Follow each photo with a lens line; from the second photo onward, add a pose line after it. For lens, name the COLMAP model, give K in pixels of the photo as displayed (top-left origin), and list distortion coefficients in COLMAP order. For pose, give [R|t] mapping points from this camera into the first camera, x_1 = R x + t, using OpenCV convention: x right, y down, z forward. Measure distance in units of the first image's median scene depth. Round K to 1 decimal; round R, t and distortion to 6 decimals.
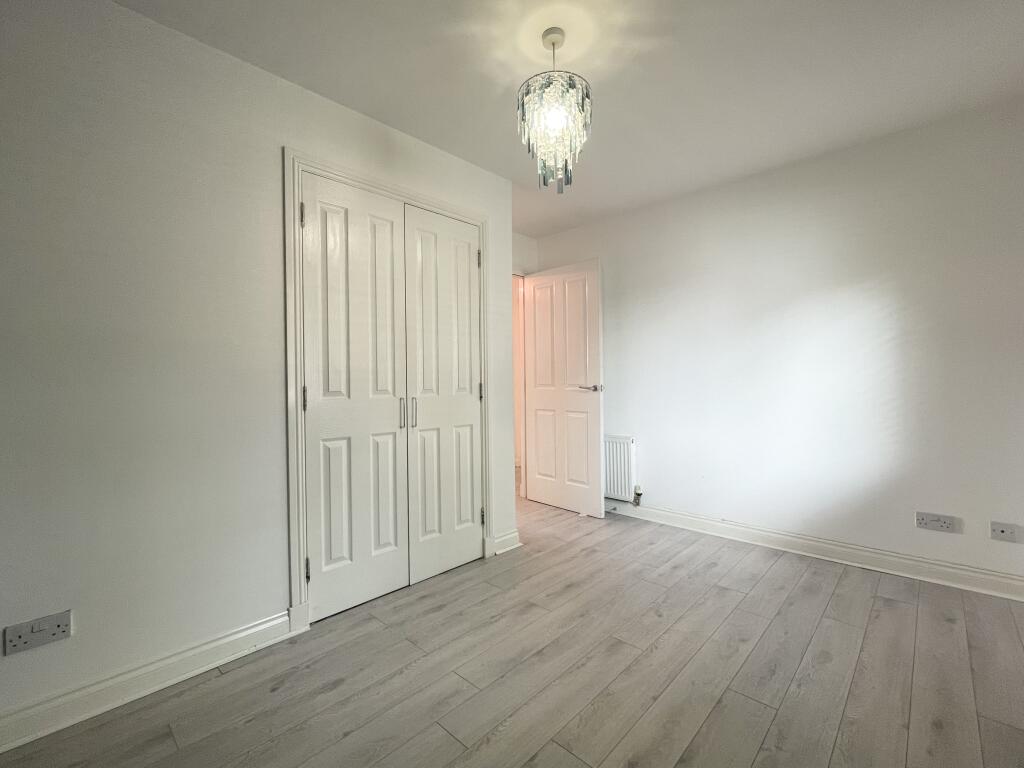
lens RADIAL K [[445.5, 0, 513.3], [0, 445.5, 381.3], [0, 0, 1]] dist [-0.000075, -0.000067]
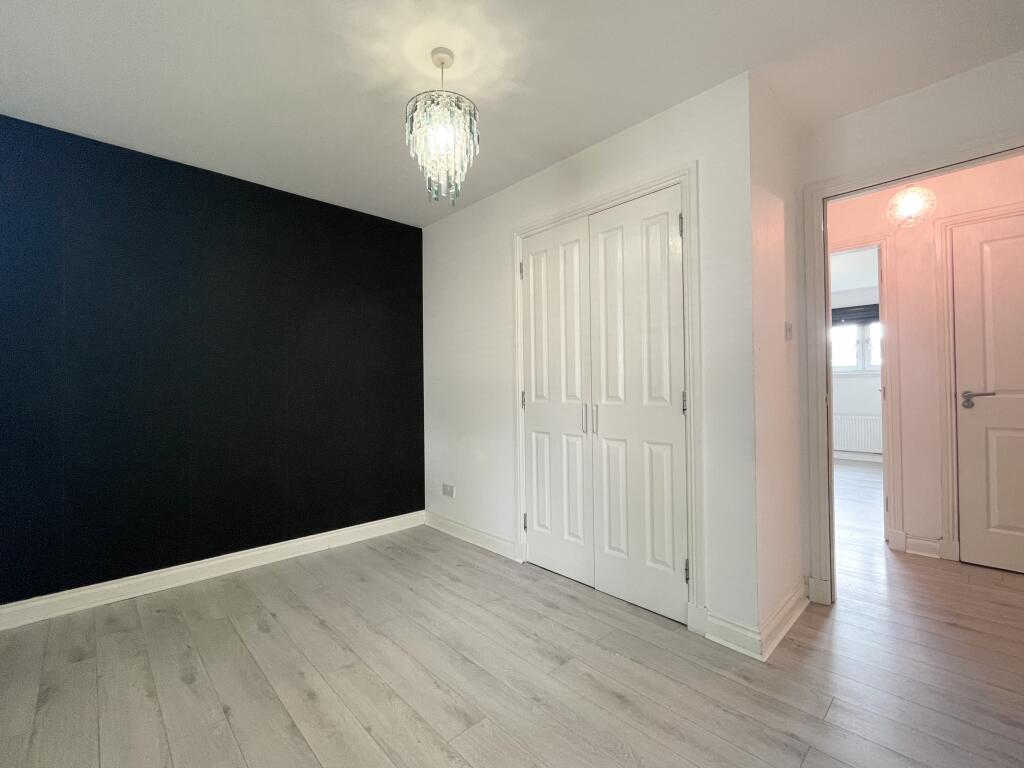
lens RADIAL K [[447.8, 0, 512.0], [0, 447.8, 384.0], [0, 0, 1]] dist [-0.001108, -0.000261]
pose [[-0.053314, 0.002968, -0.998573, 0.879904], [0.008327, 0.999962, 0.002528, -0.015257], [0.998543, -0.008181, -0.053337, 0.959256]]
